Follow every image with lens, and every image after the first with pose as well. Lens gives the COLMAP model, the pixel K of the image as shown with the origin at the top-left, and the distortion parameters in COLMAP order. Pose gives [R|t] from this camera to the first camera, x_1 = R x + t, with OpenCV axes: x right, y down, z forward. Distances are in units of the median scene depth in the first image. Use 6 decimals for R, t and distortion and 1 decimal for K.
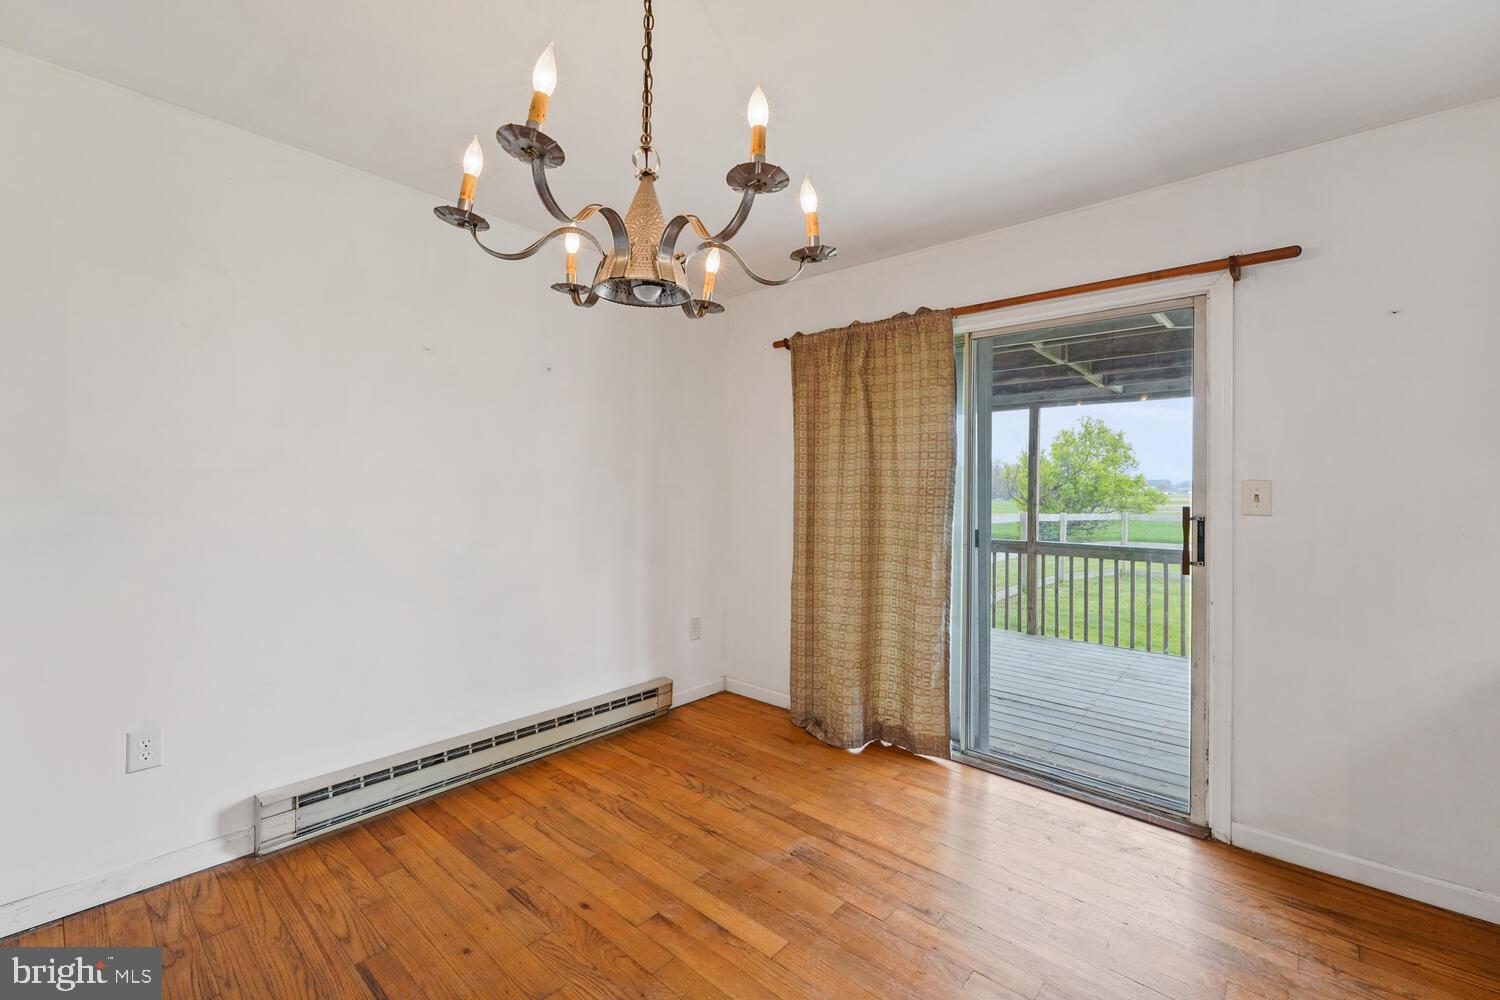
lens RADIAL K [[612.3, 0, 744.0], [0, 612.3, 482.1], [0, 0, 1]] dist [-0.000284, -0.000618]
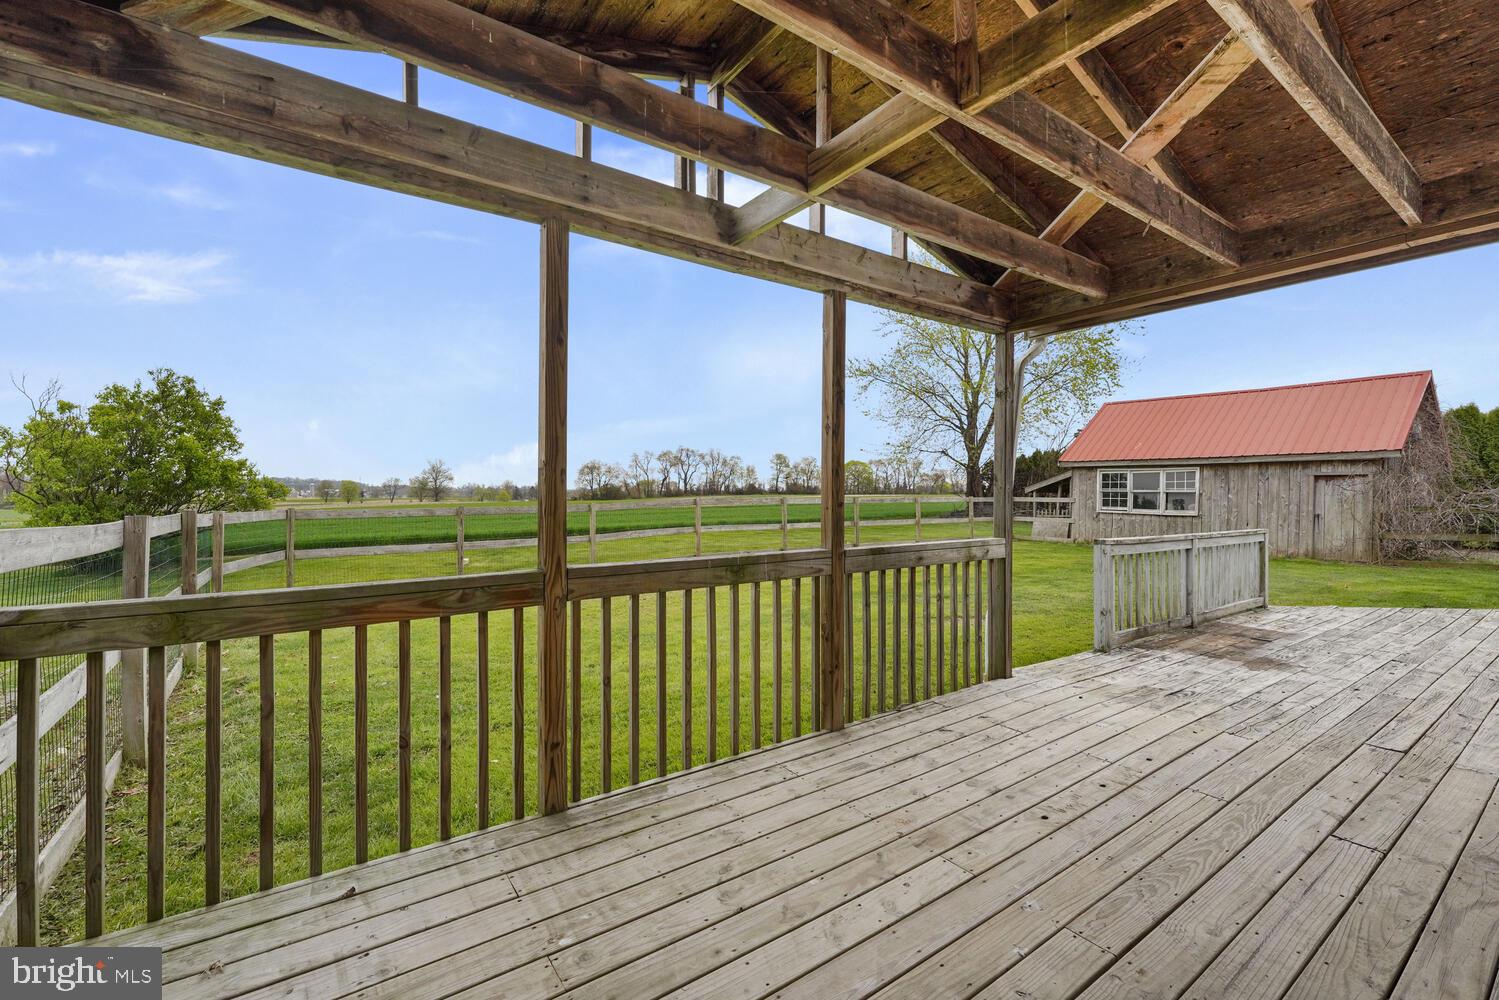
lens RADIAL K [[640.5, 0, 756.0], [0, 640.5, 490.8], [0, 0, 1]] dist [-0.002088, -0.000307]
pose [[0.227803, -0.005122, 0.973694, 0.031813], [-0.010077, 0.999920, 0.007618, 0.012195], [-0.973655, -0.011547, 0.227734, 0.220893]]
